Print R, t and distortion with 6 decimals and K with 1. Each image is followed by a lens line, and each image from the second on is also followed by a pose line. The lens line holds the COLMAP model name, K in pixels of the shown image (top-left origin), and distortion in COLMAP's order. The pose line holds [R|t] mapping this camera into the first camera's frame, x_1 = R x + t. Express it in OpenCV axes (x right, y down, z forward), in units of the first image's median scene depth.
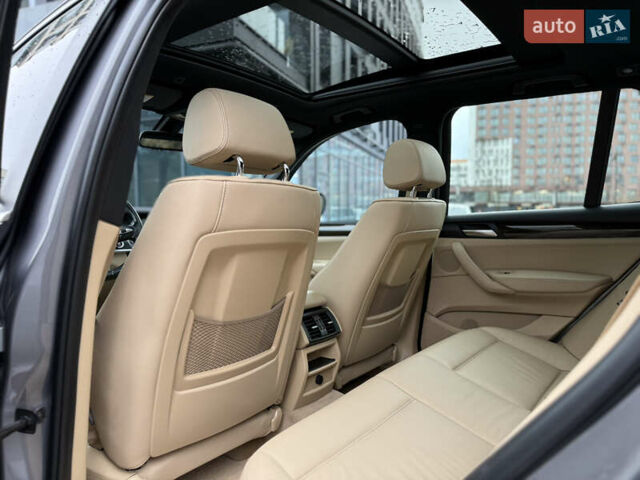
lens RADIAL K [[450.0, 0, 314.6], [0, 450.0, 243.4], [0, 0, 1]] dist [0.079428, -0.115680]
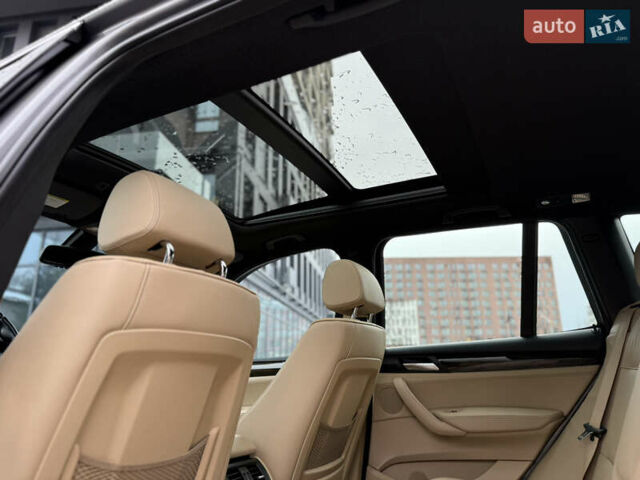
lens RADIAL K [[450.0, 0, 316.2], [0, 450.0, 239.1], [0, 0, 1]] dist [0.079428, -0.115680]
pose [[0.982753, 0.052255, 0.177387, -0.029346], [0.012336, 0.938583, -0.344832, 0.056407], [-0.184512, 0.341073, 0.921751, 0.104217]]
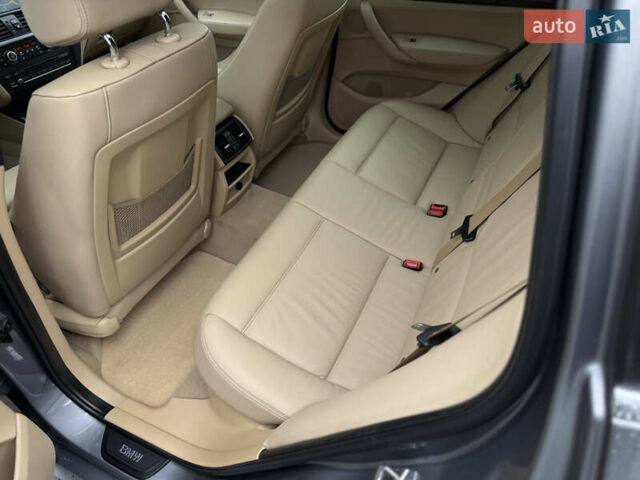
lens RADIAL K [[450.0, 0, 319.0], [0, 450.0, 244.1], [0, 0, 1]] dist [0.079428, -0.115680]
pose [[0.975173, -0.163520, 0.149325, 0.011603], [0.030408, 0.766823, 0.641138, -0.249566], [-0.219345, -0.620680, 0.752758, 0.047511]]
